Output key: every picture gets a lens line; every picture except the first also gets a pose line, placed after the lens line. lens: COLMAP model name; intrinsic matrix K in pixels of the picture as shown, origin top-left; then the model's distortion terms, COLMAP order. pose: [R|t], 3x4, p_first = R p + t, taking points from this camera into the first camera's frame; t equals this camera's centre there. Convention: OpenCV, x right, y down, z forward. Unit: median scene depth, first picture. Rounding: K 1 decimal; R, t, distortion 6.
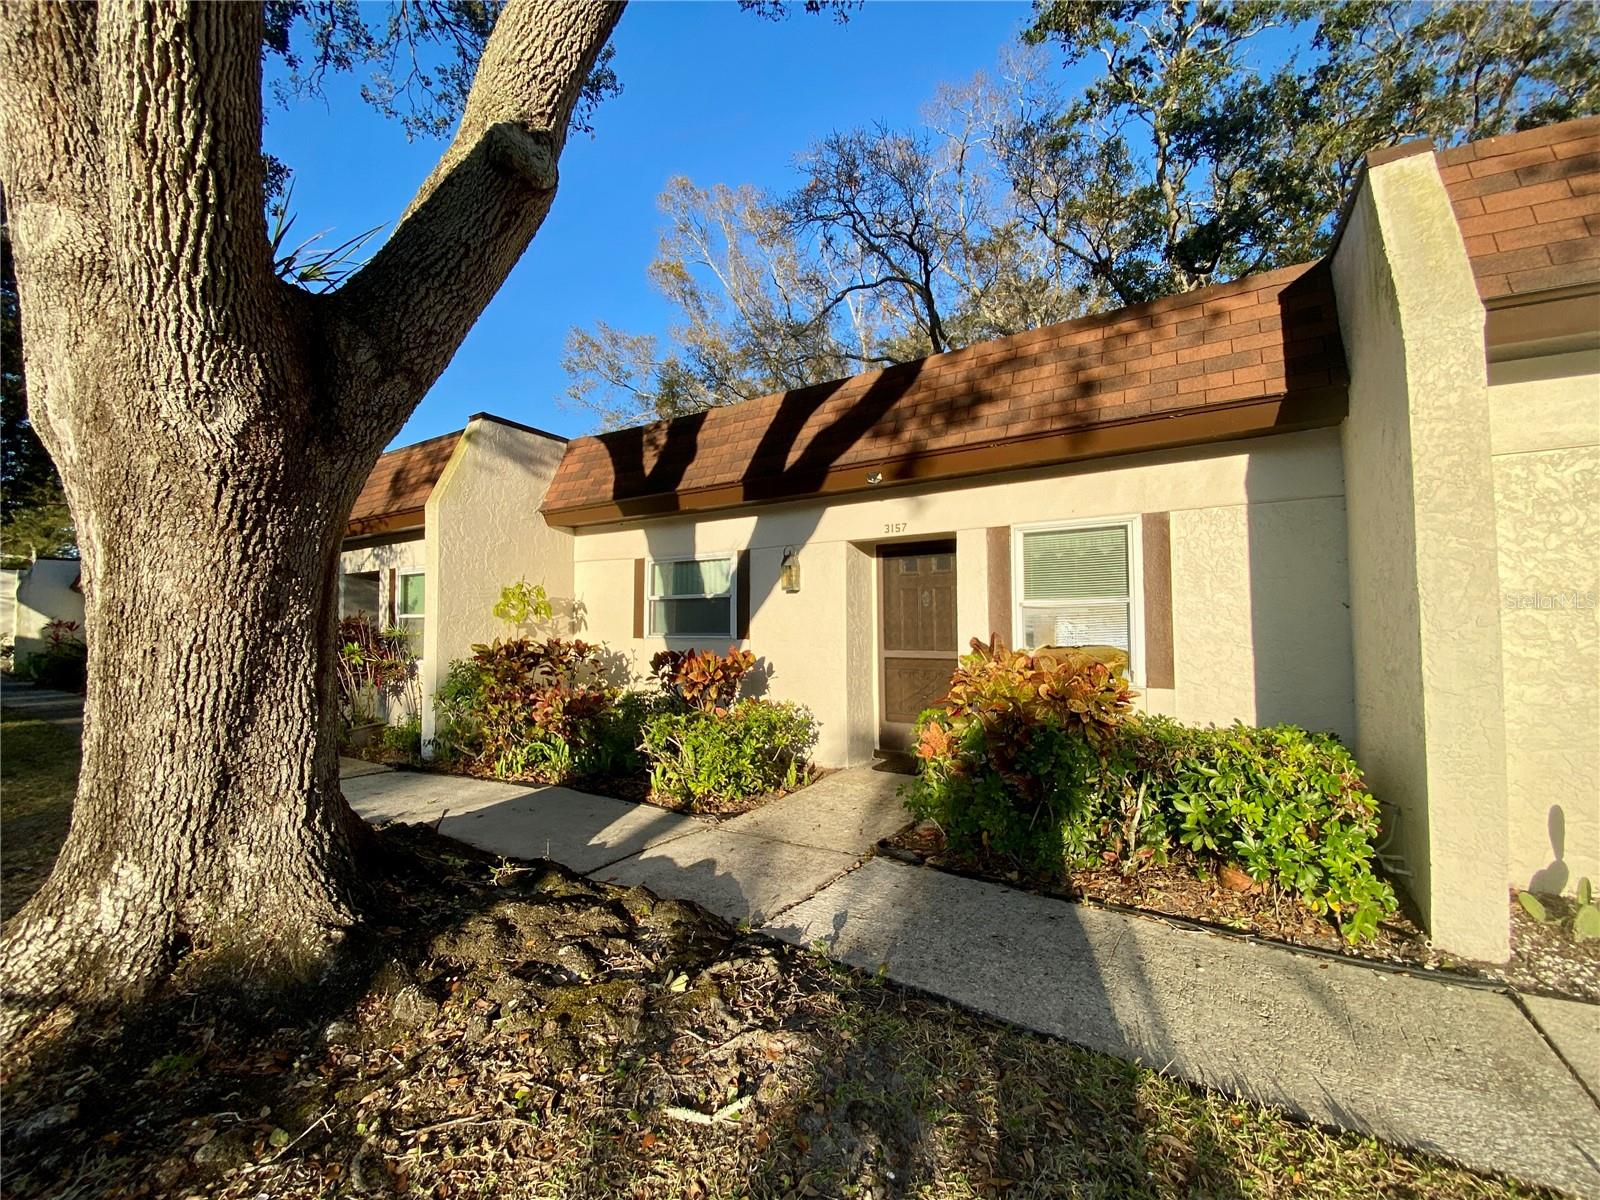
lens RADIAL K [[654.3, 0, 803.5], [0, 654.3, 606.4], [0, 0, 1]] dist [-0.001430, -0.007411]
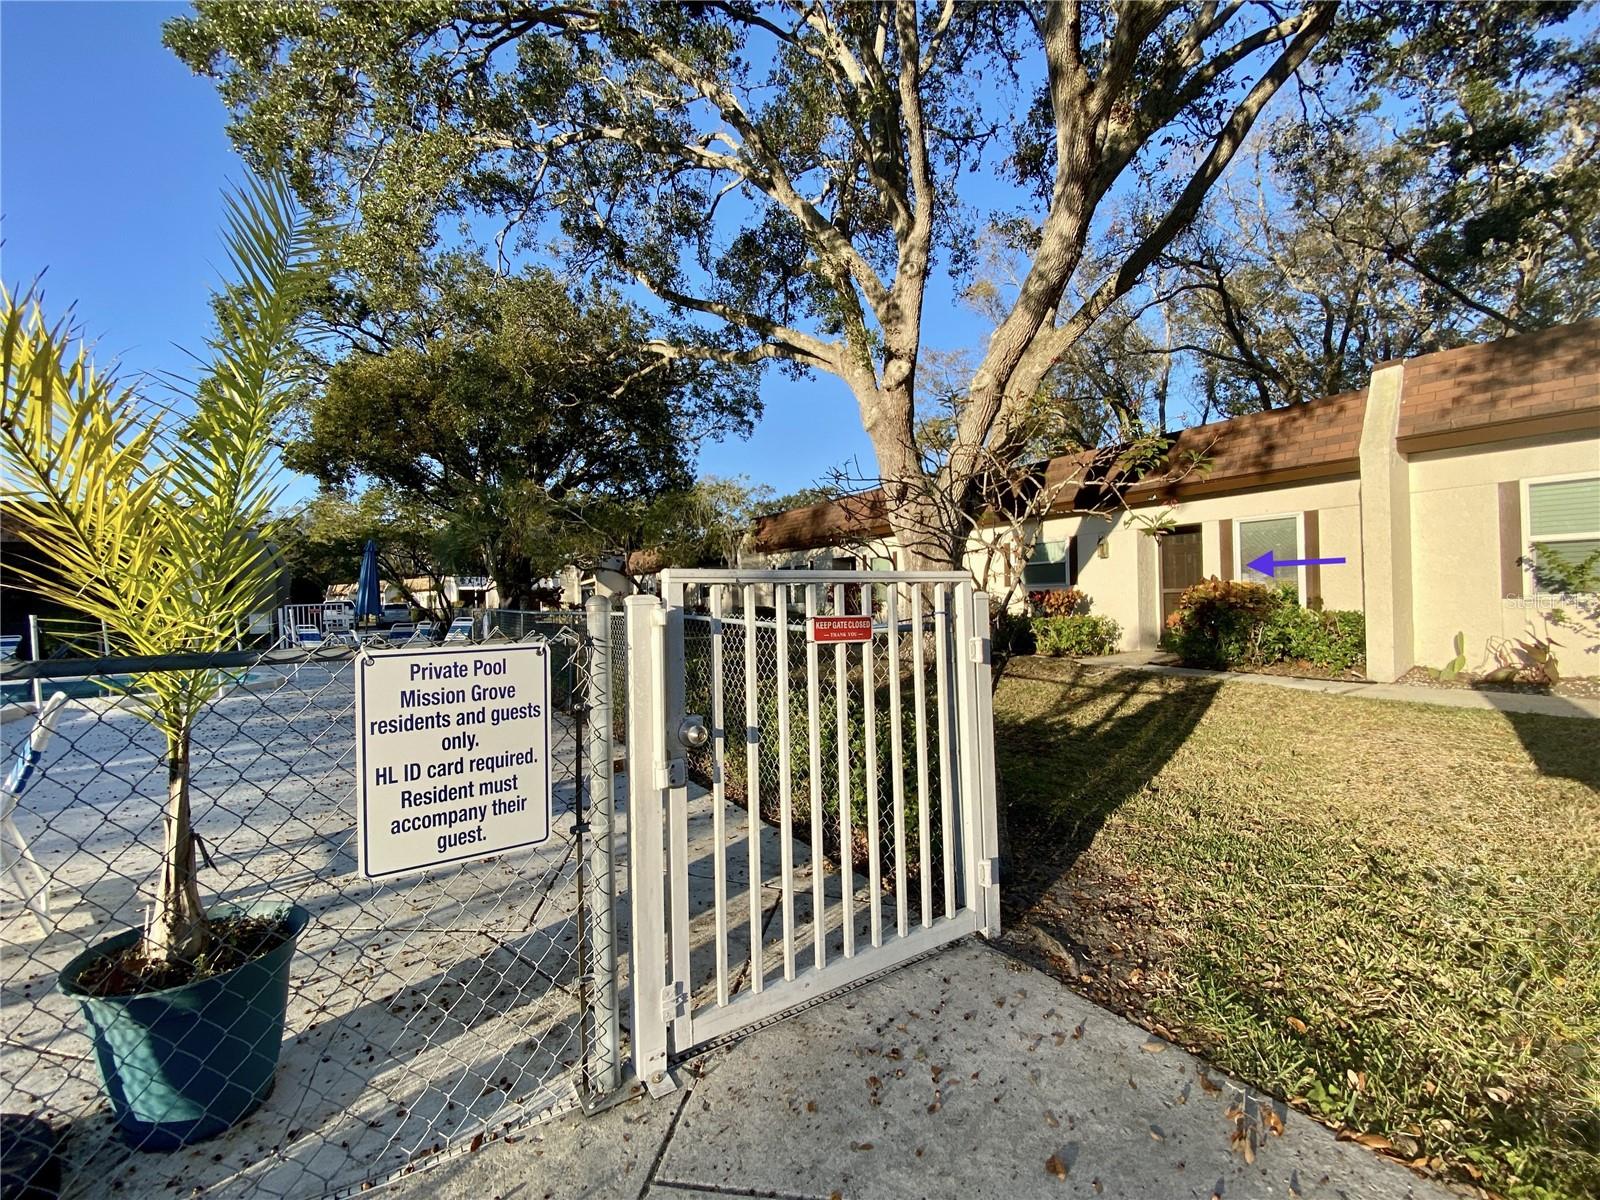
lens RADIAL K [[654.3, 0, 786.7], [0, 654.3, 587.7], [0, 0, 1]] dist [-0.001430, -0.007411]
pose [[0.899355, -0.017471, -0.436869, -0.019027], [0.024315, 0.999654, 0.010076, 0.021834], [0.436542, -0.019685, 0.899469, -1.082391]]
